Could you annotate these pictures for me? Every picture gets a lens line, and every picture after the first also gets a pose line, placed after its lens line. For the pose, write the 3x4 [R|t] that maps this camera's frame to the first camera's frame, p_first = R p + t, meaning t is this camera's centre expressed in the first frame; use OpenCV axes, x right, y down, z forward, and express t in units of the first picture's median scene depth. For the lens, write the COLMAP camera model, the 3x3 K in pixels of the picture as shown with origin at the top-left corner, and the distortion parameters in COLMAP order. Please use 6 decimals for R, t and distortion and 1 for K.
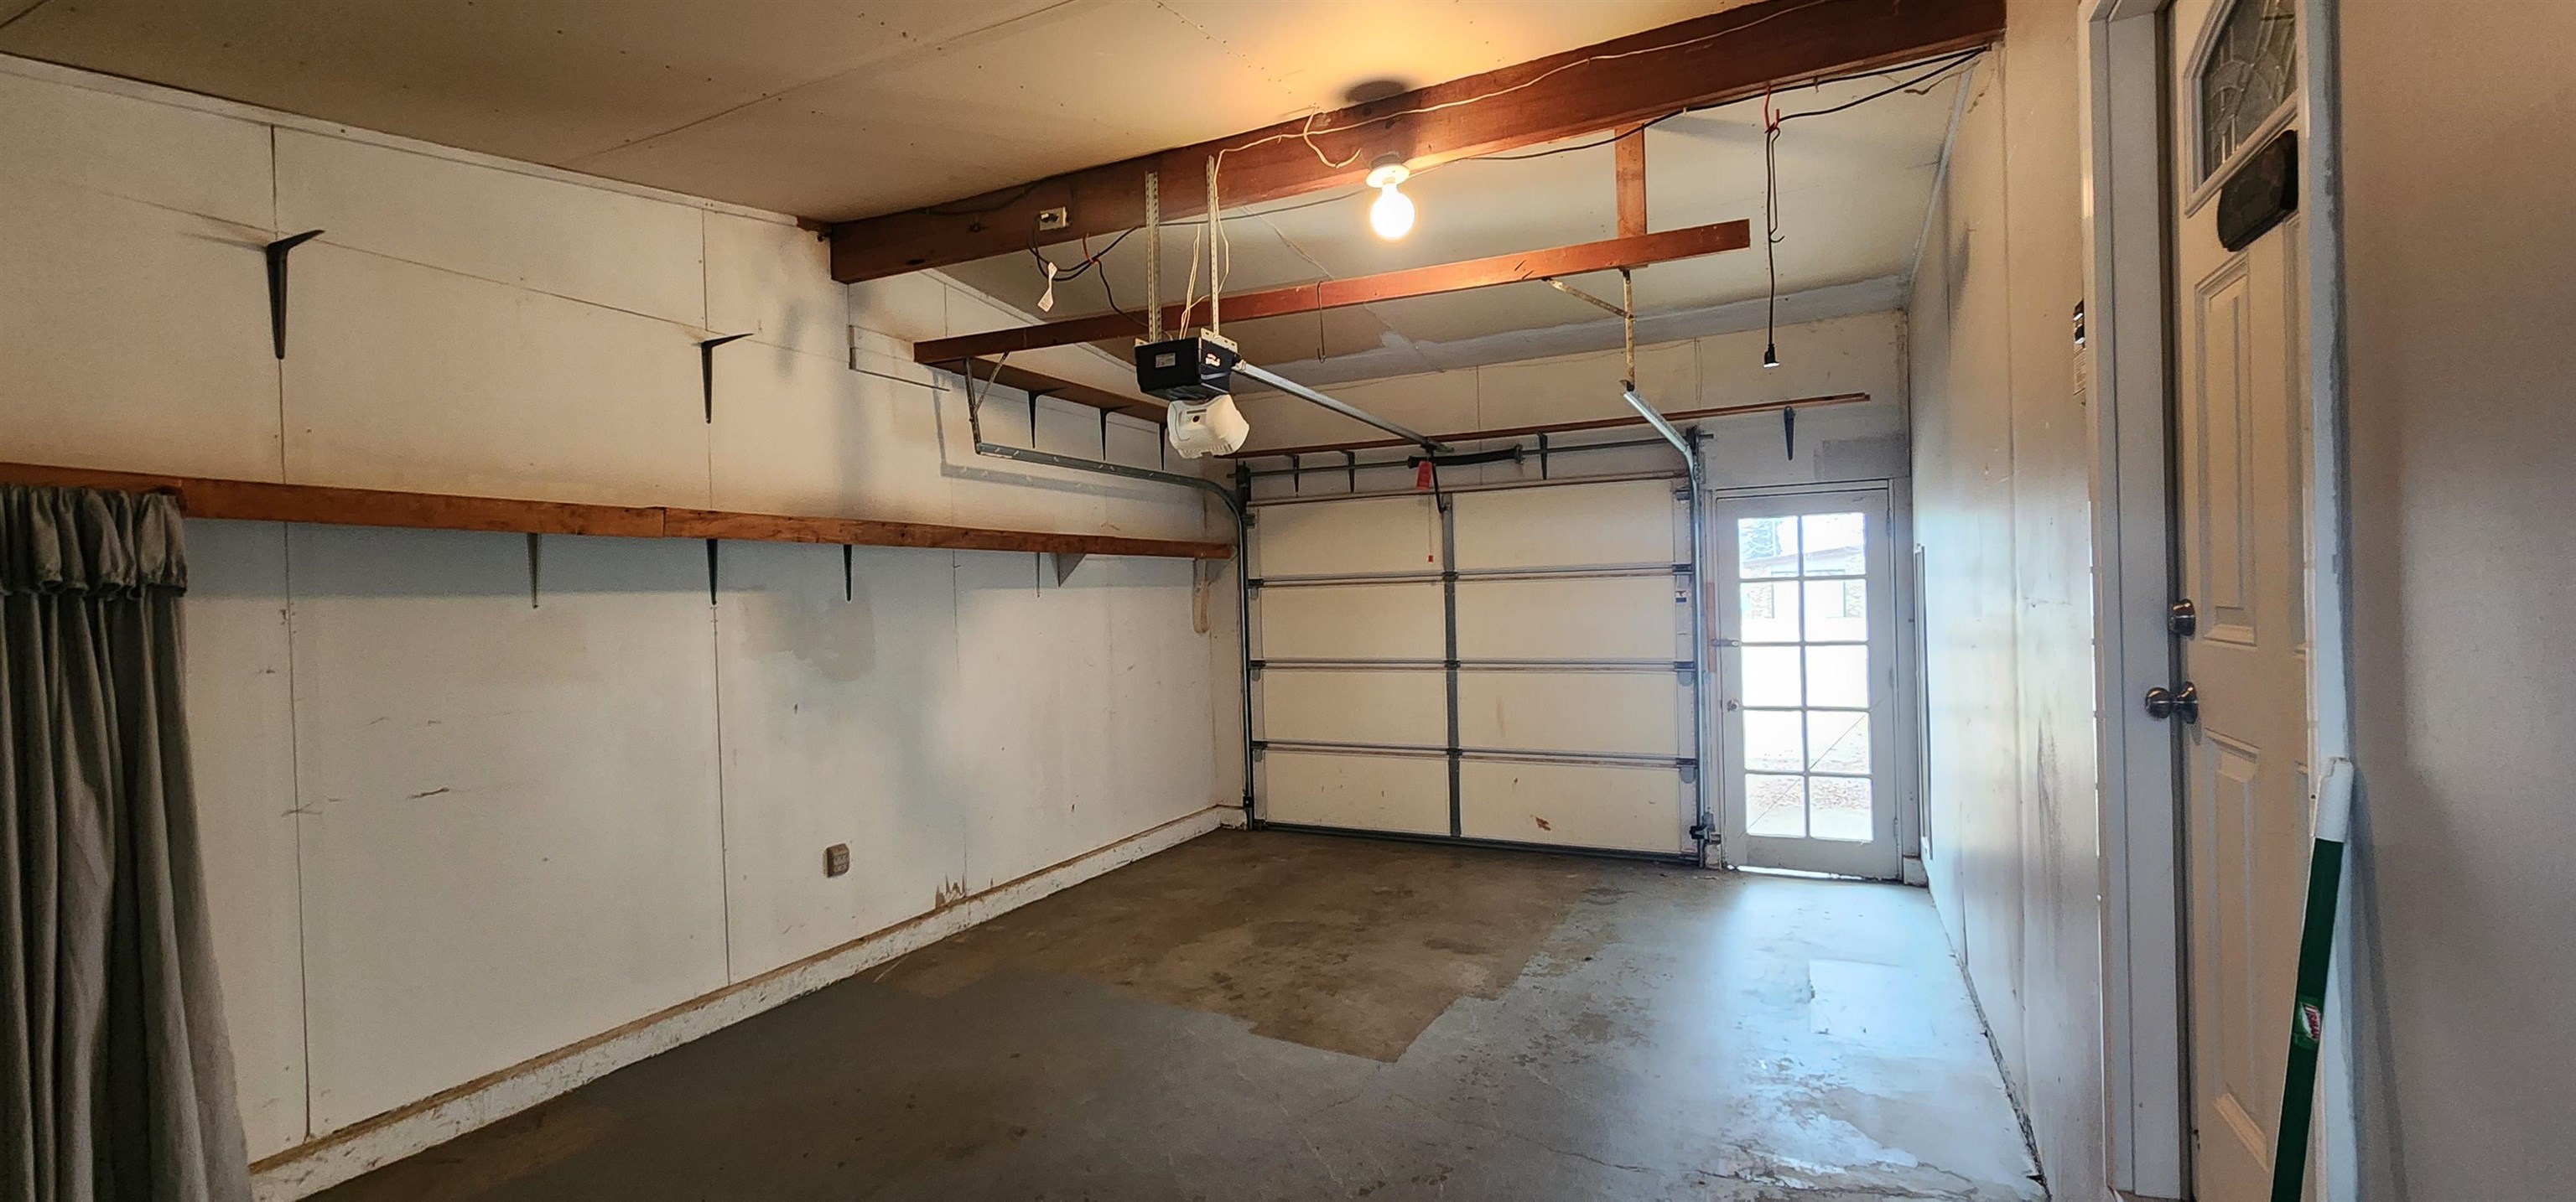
lens RADIAL K [[1061.8, 0, 1298.1], [0, 1061.8, 607.2], [0, 0, 1]] dist [-0.001239, -0.000029]
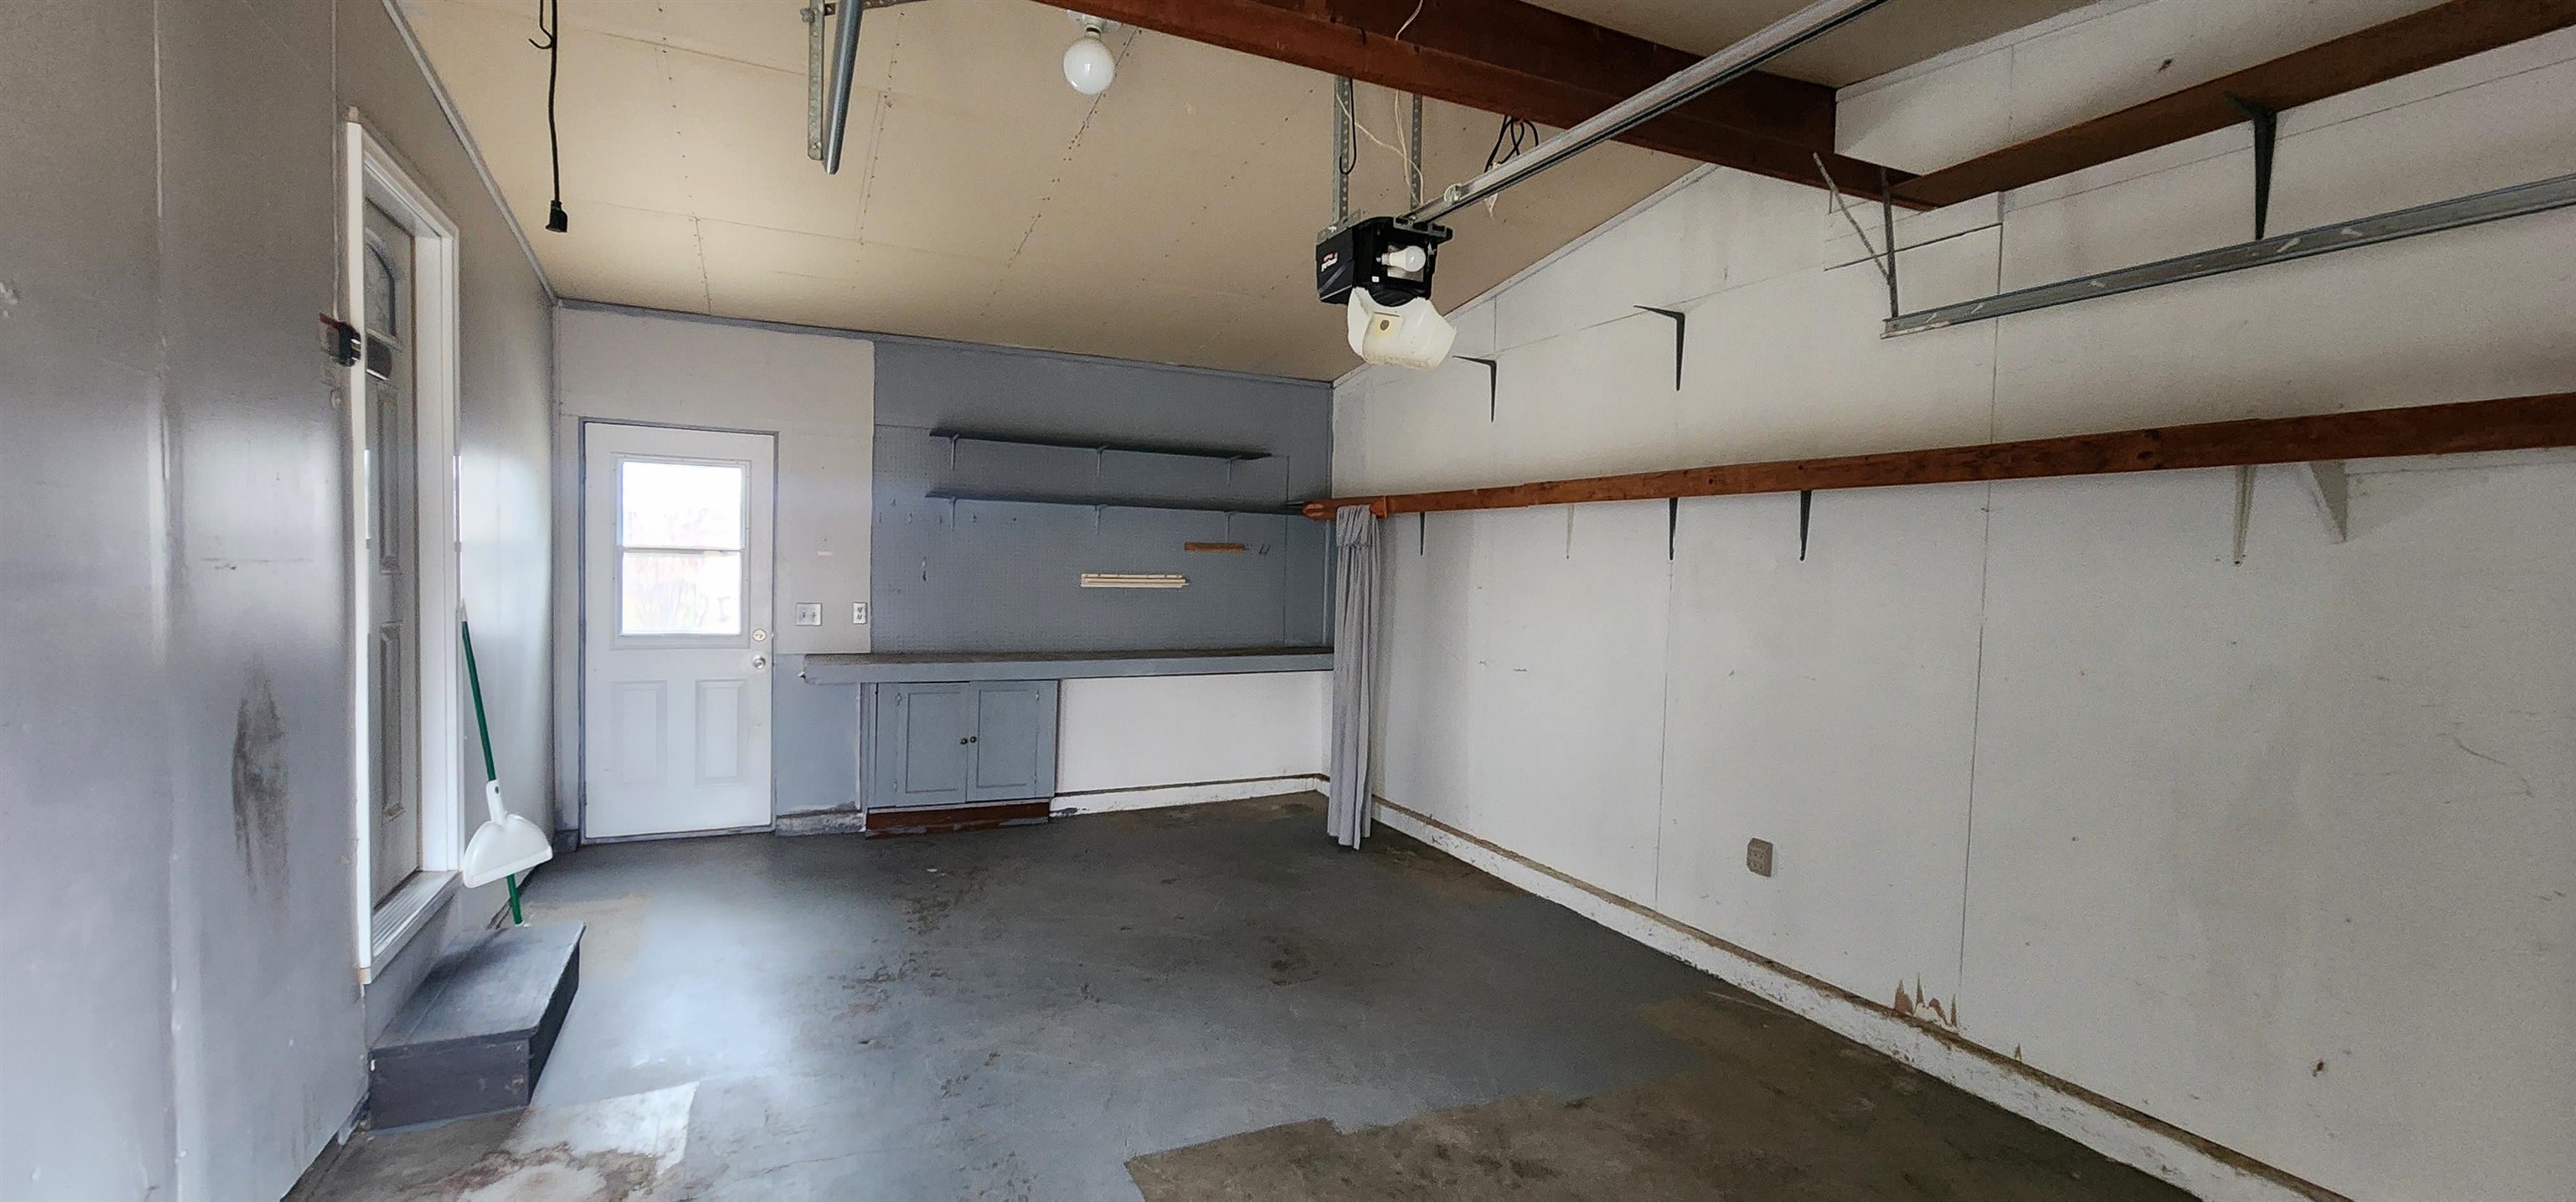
lens RADIAL K [[1061.8, 0, 1298.1], [0, 1061.8, 607.2], [0, 0, 1]] dist [-0.001239, -0.000029]
pose [[-0.616933, 0.048880, -0.785496, 0.473107], [-0.013414, 0.997271, 0.072594, -0.023997], [0.786901, 0.055322, -0.614594, 1.224911]]
